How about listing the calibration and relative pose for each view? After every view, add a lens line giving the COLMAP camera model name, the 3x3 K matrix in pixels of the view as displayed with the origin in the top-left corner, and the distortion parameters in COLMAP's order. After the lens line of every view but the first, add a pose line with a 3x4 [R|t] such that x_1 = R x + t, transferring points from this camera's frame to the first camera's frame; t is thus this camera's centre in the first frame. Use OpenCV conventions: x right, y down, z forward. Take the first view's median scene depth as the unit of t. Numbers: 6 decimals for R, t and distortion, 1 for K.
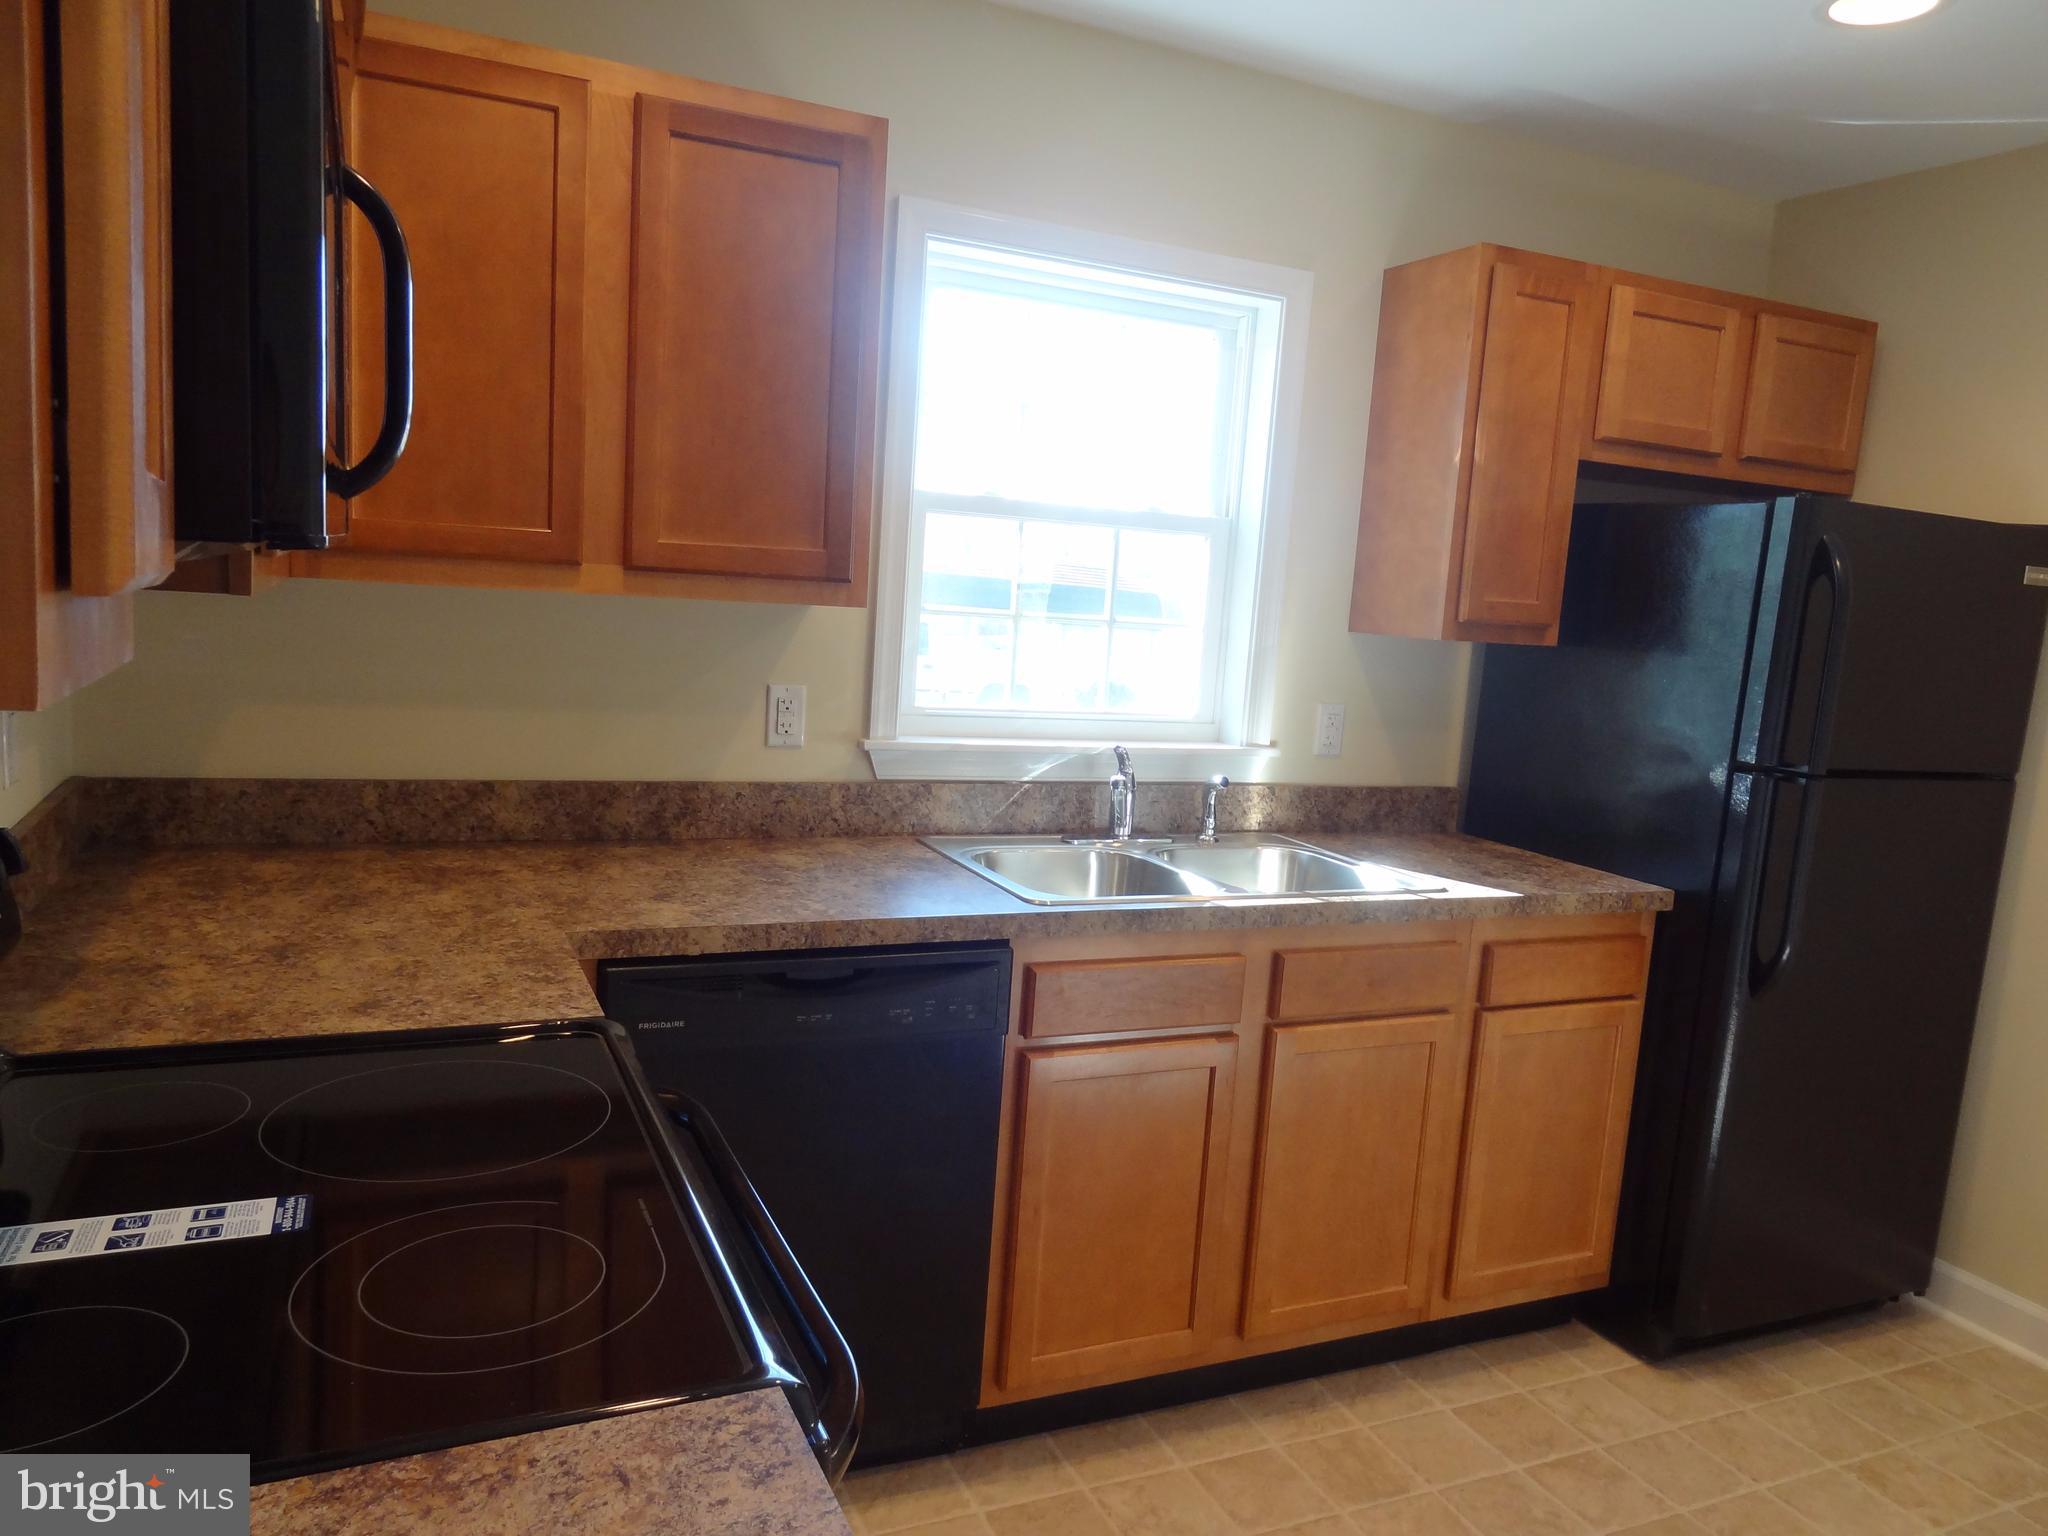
lens RADIAL K [[1427.2, 0, 1026.1], [0, 1427.2, 773.9], [0, 0, 1]] dist [-0.002837, 0.007438]
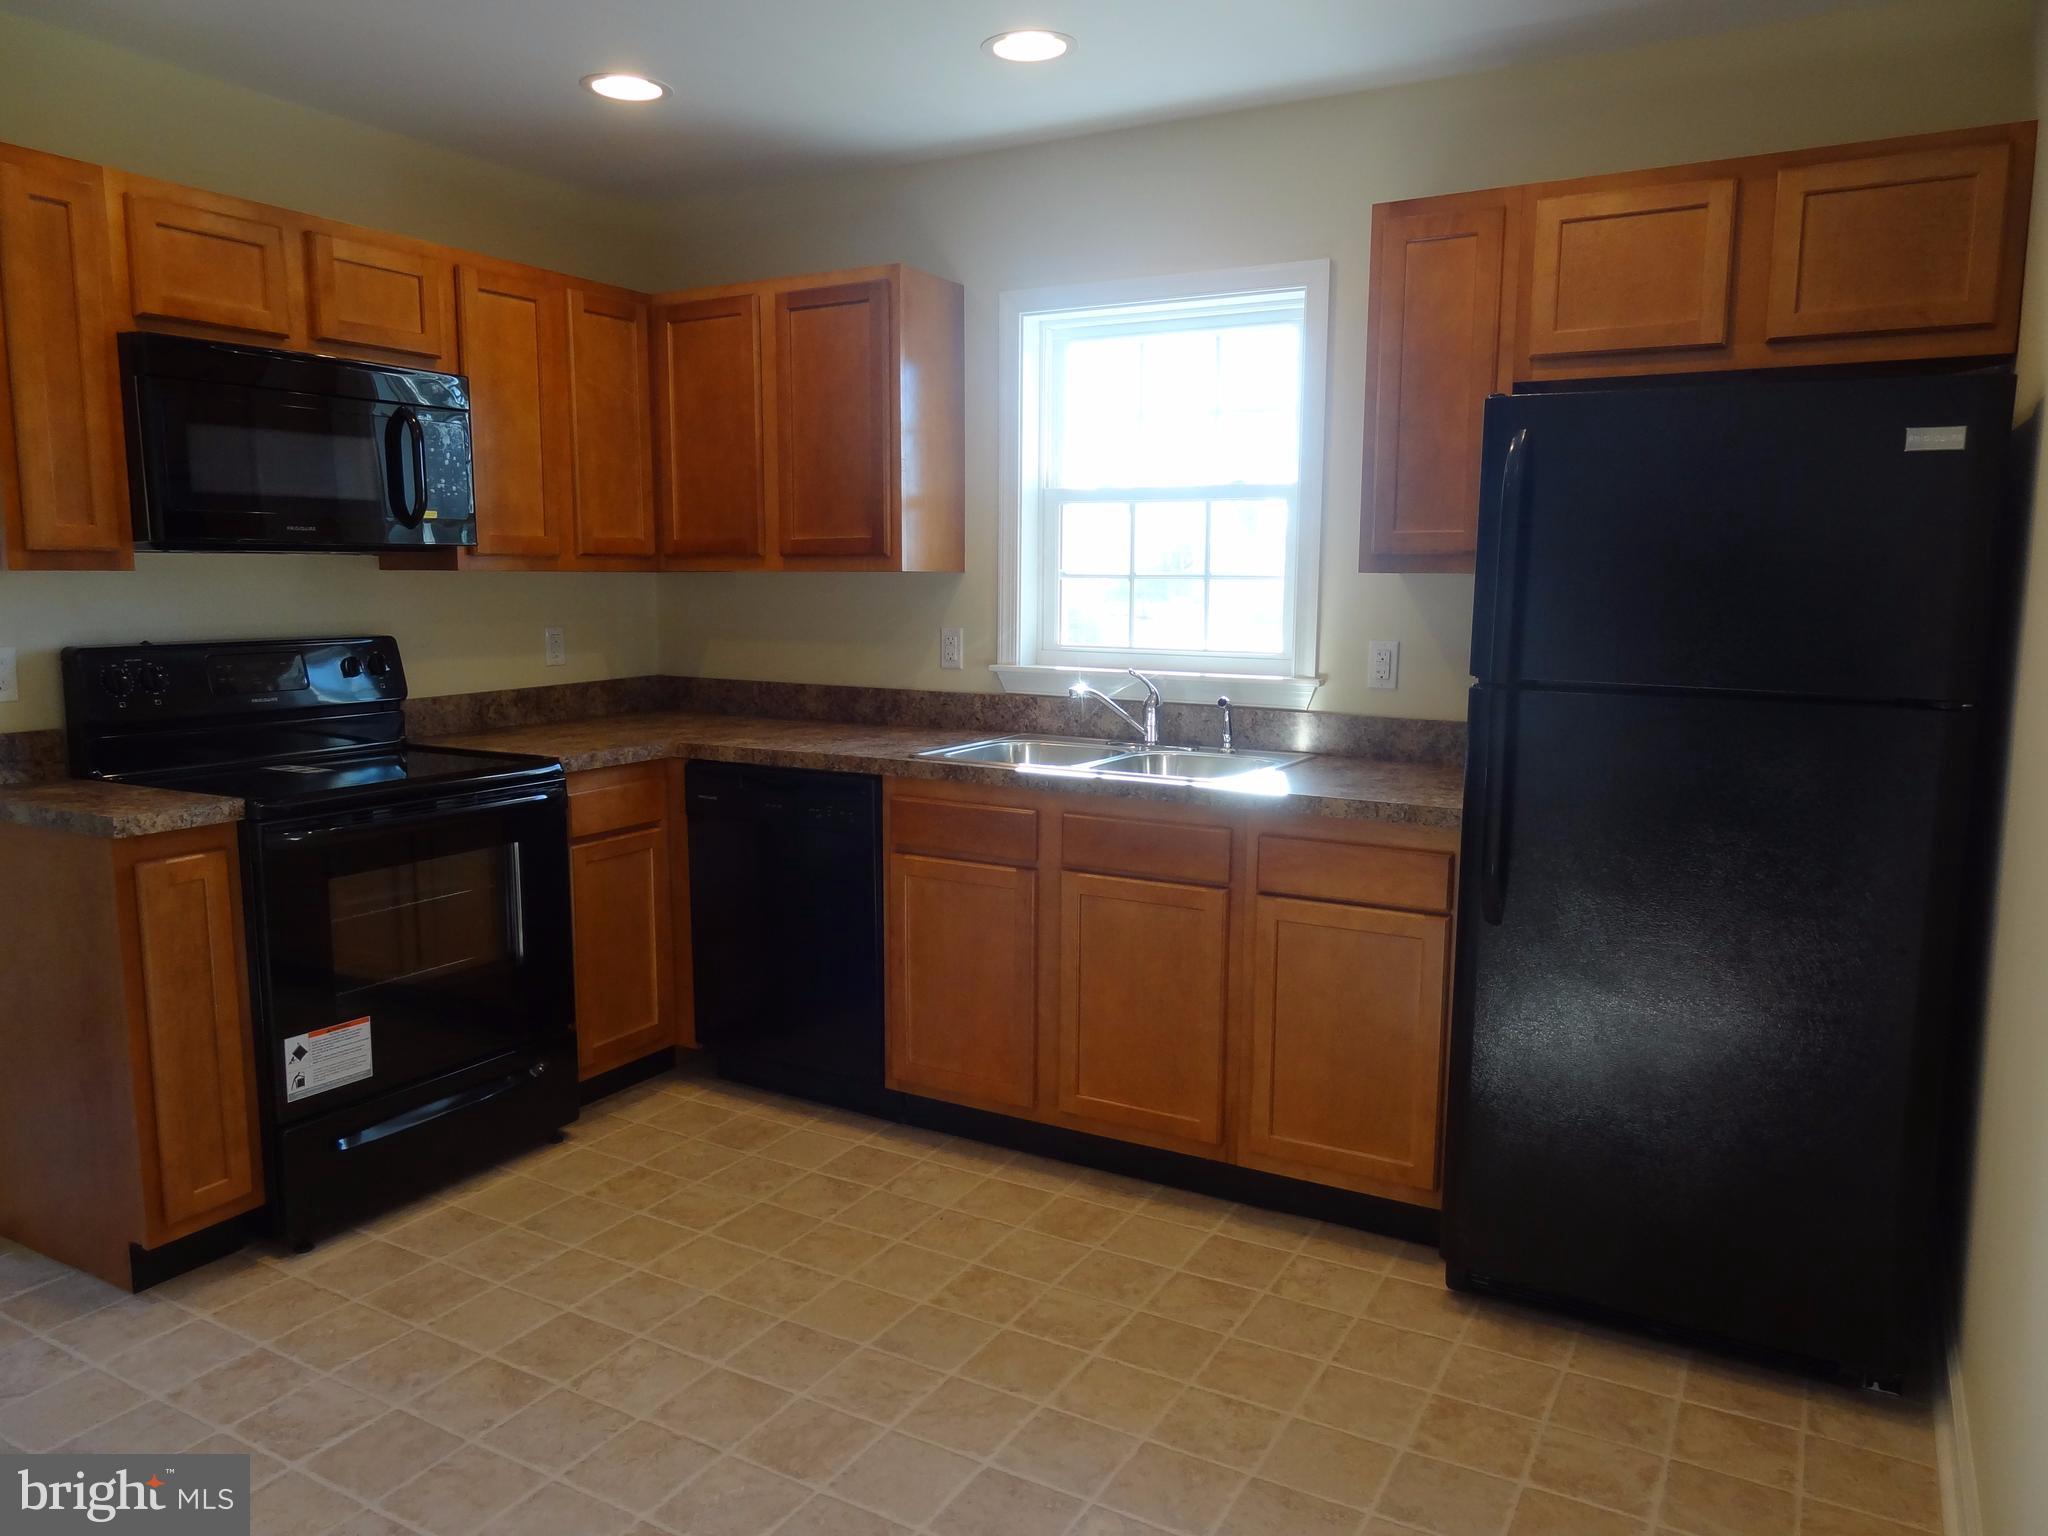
lens RADIAL K [[1427.2, 0, 1034.3], [0, 1427.2, 772.4], [0, 0, 1]] dist [-0.002837, 0.007438]
pose [[0.590047, 0.048925, -0.805886, 1.067110], [-0.071868, 0.997383, 0.007931, 0.069765], [0.804164, 0.053238, 0.592018, 0.170052]]
